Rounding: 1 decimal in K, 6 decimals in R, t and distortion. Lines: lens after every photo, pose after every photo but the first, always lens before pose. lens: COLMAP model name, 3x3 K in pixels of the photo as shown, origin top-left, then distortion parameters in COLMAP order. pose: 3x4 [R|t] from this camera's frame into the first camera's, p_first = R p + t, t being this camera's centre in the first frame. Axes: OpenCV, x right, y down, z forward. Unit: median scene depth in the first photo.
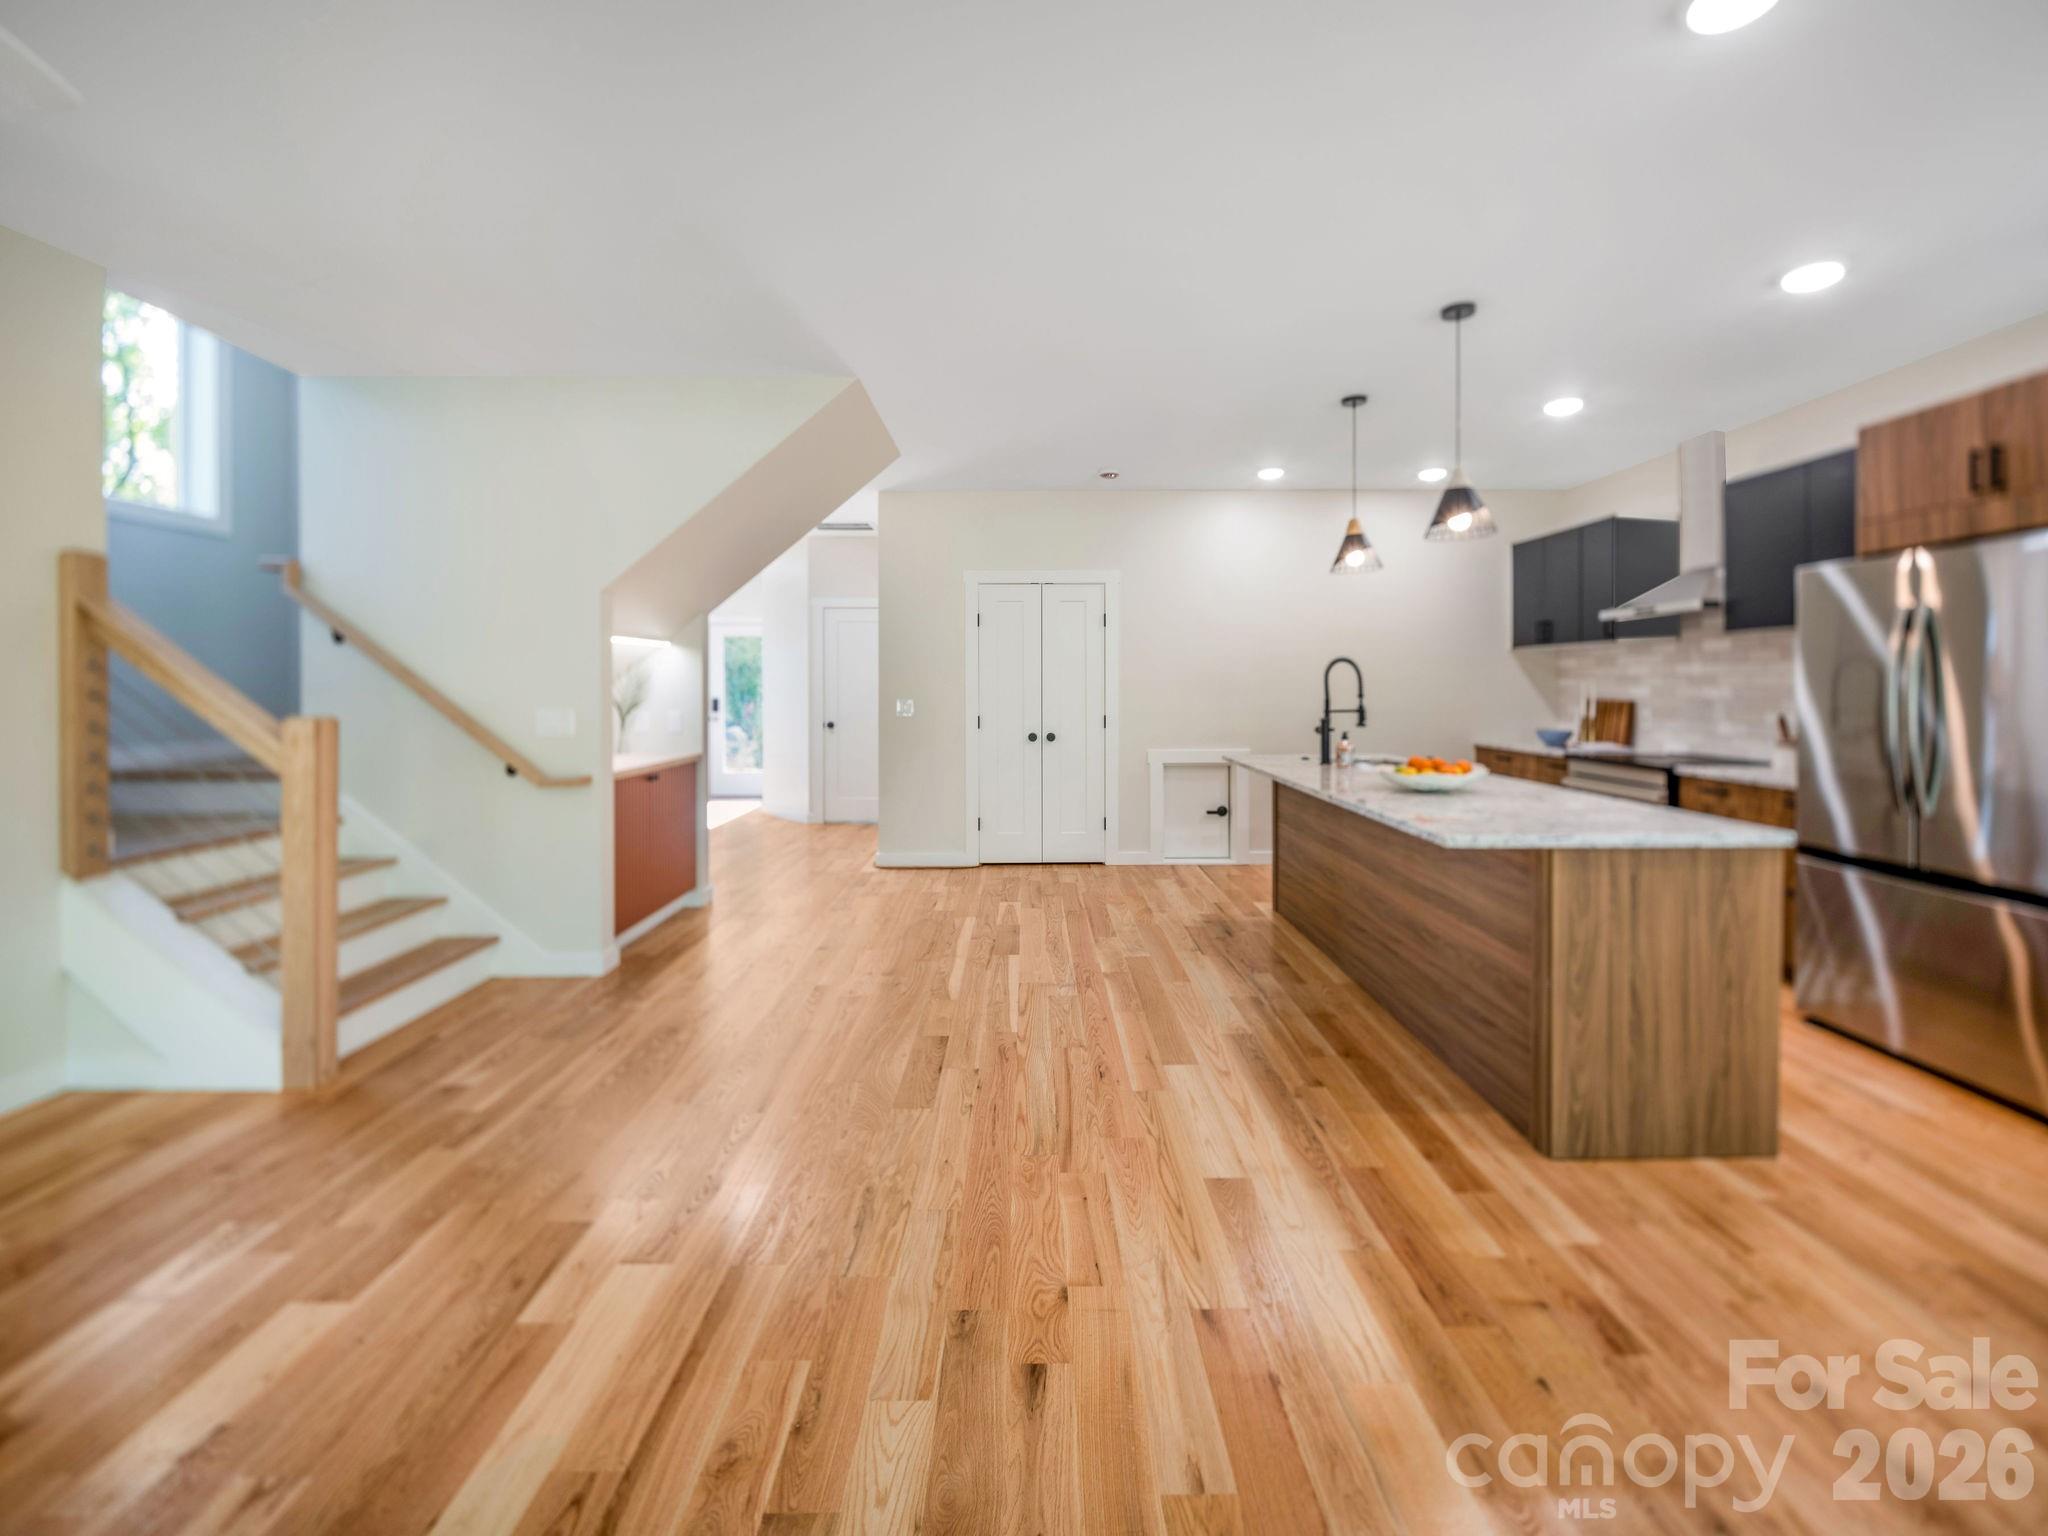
lens RADIAL K [[884.5, 0, 1010.2], [0, 884.5, 684.1], [0, 0, 1]] dist [0.002661, -0.000802]
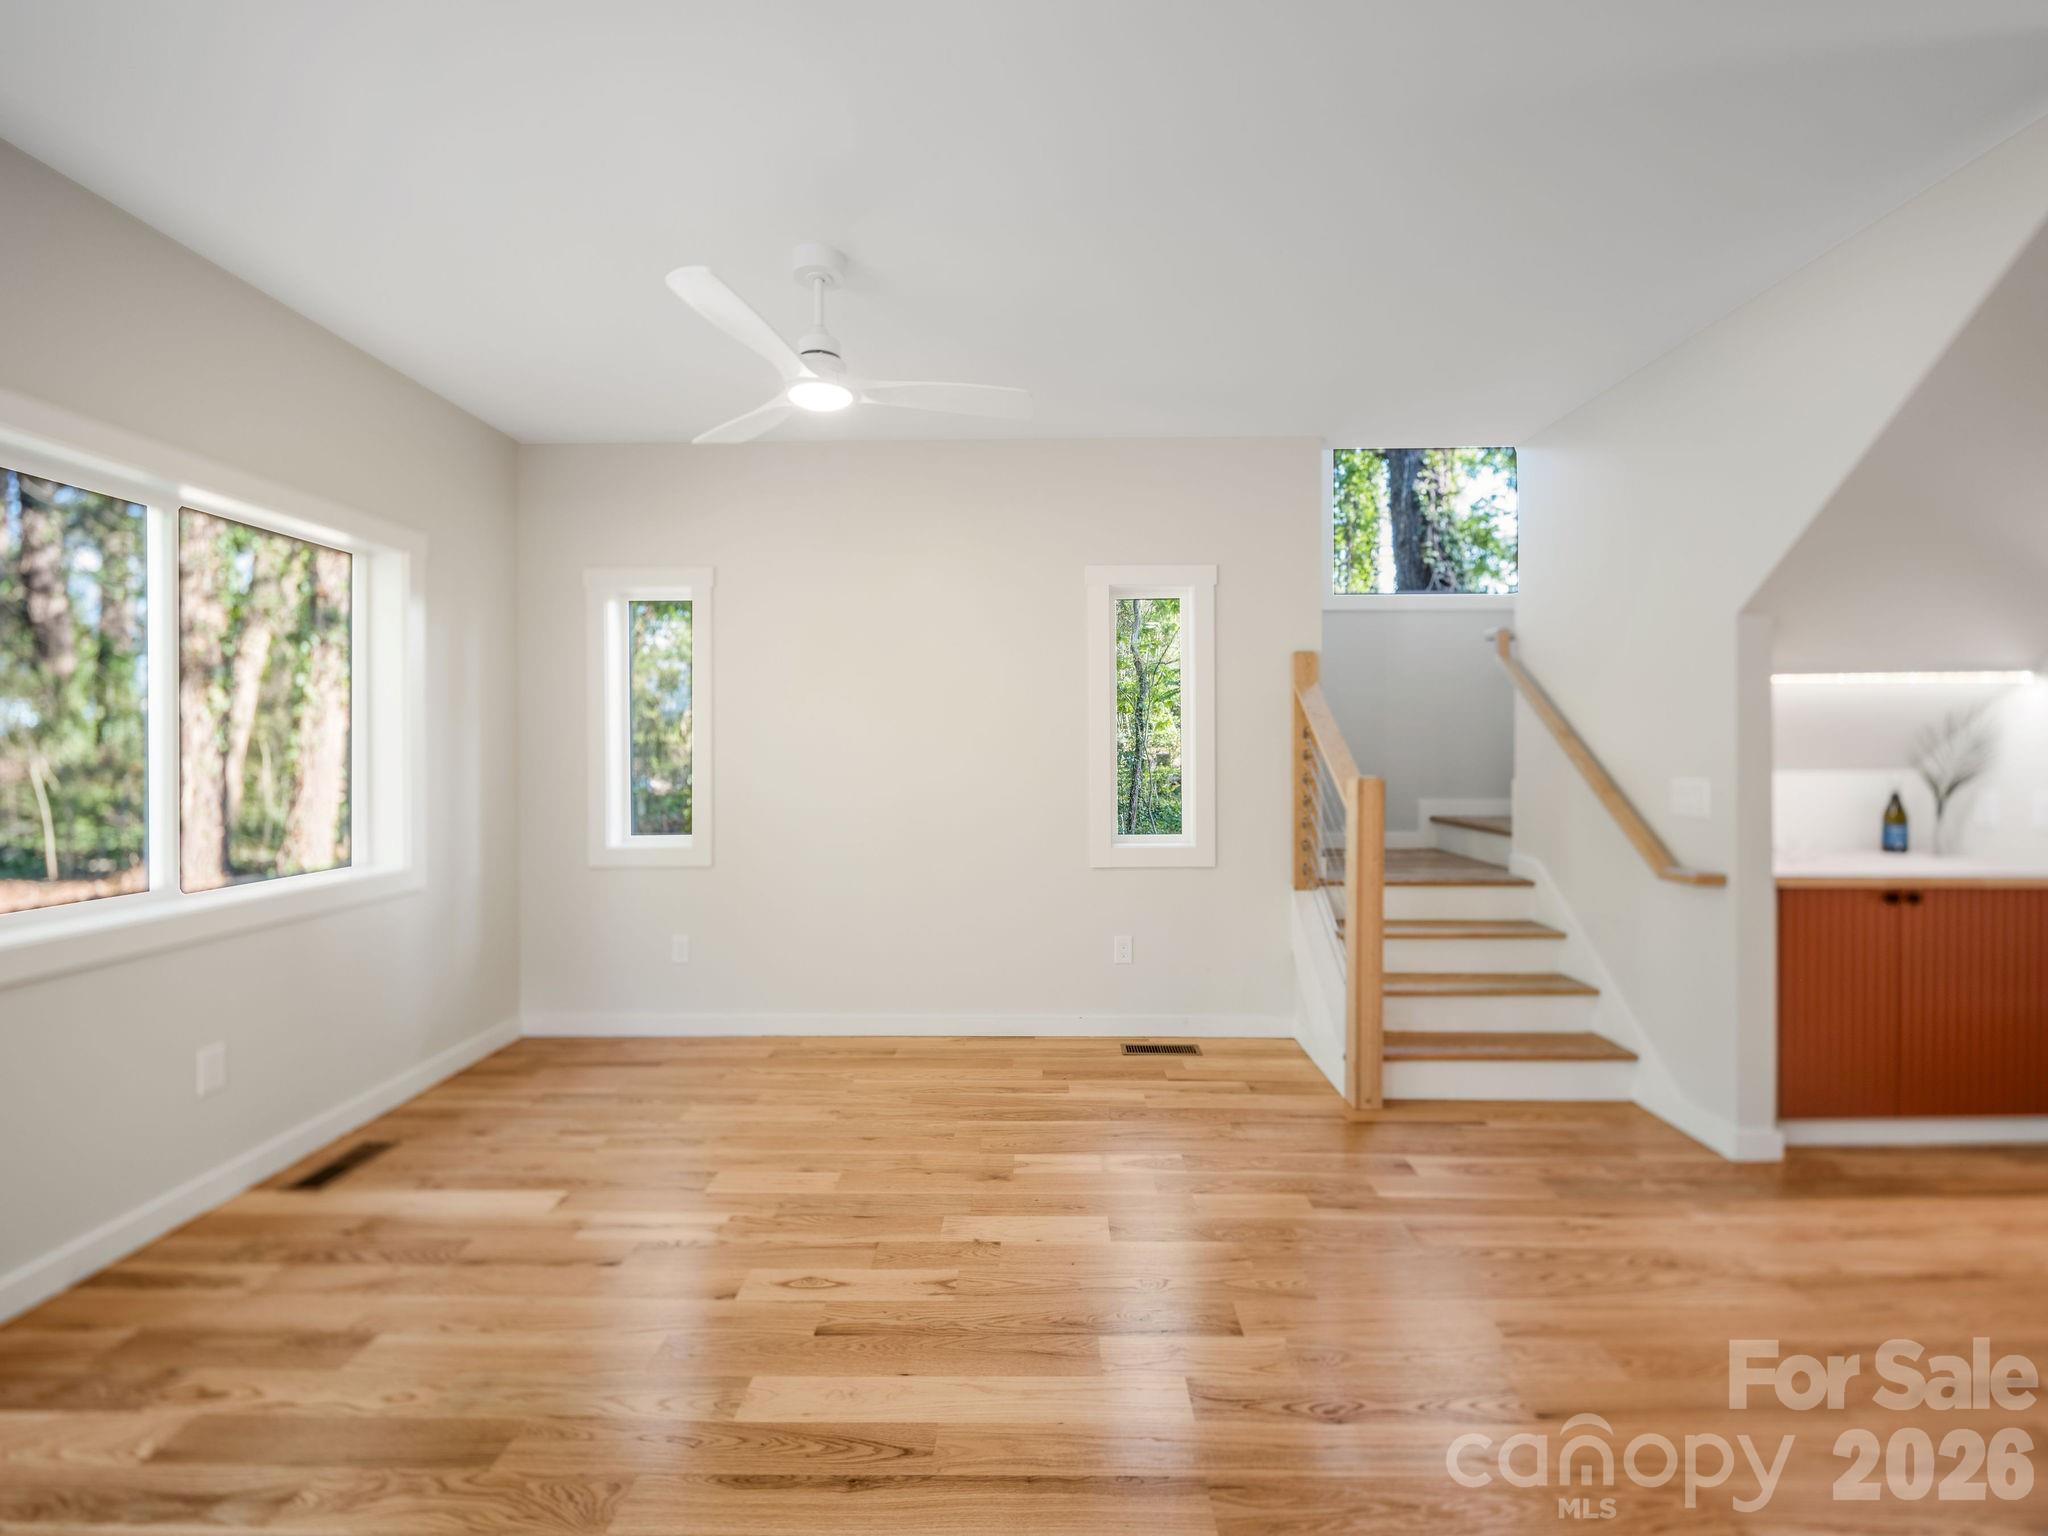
lens RADIAL K [[884.5, 0, 1015.8], [0, 884.5, 751.8], [0, 0, 1]] dist [0.002661, -0.000802]
pose [[-0.017267, 0.000588, -0.999851, 0.251404], [0.001752, 0.999998, 0.000558, 0.002839], [0.999849, -0.001742, -0.017268, 0.440233]]
